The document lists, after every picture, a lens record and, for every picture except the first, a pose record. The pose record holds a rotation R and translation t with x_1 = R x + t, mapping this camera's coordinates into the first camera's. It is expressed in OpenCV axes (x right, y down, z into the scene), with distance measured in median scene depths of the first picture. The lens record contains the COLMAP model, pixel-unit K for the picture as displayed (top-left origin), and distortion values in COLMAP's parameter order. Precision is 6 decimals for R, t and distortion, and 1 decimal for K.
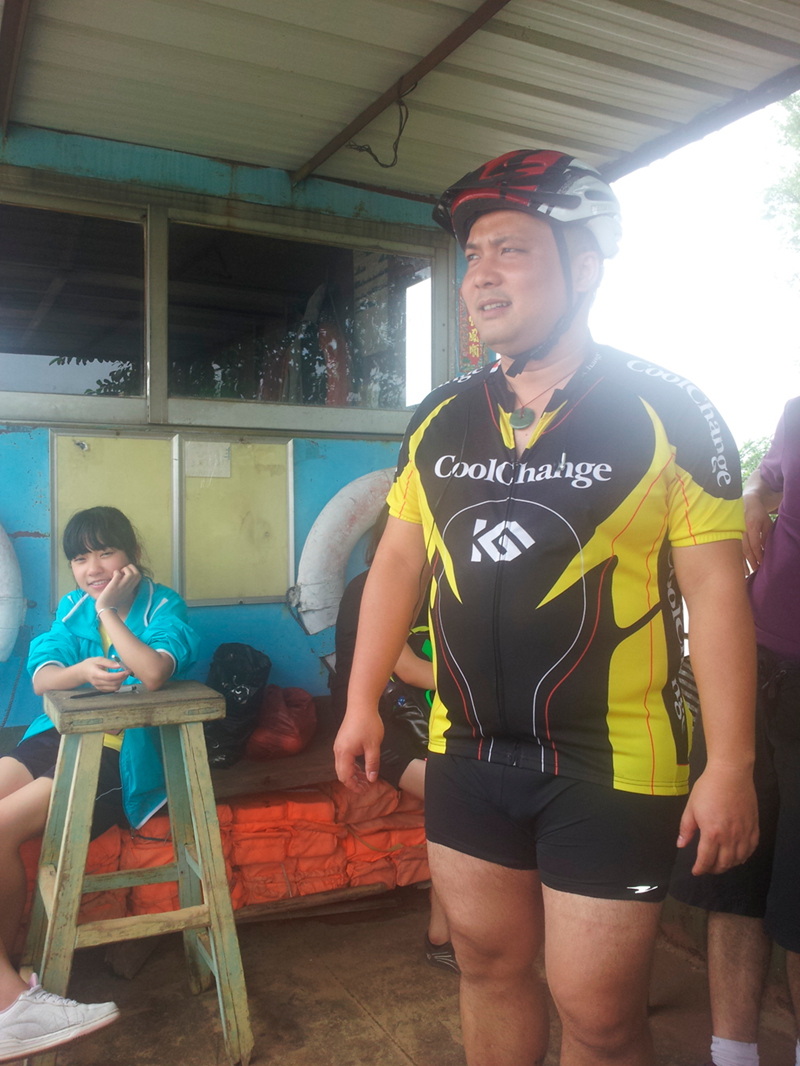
lens RADIAL K [[926.9, 0, 400.0], [0, 926.9, 533.0], [0, 0, 1]] dist [0.066473, -0.112376]
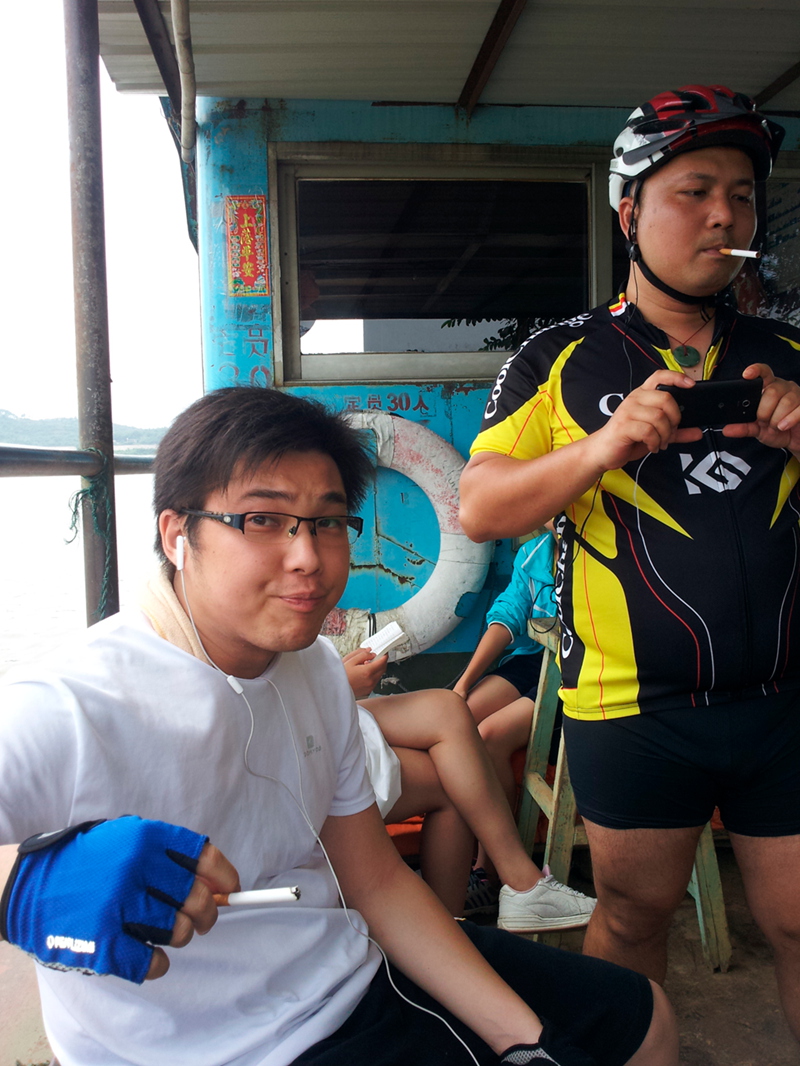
lens RADIAL K [[926.9, 0, 400.0], [0, 926.9, 533.0], [0, 0, 1]] dist [0.066473, -0.112376]
pose [[0.950242, -0.003391, -0.311495, -0.158319], [0.019432, 0.998639, 0.048408, 0.008528], [0.310907, -0.052053, 0.949014, -0.090074]]
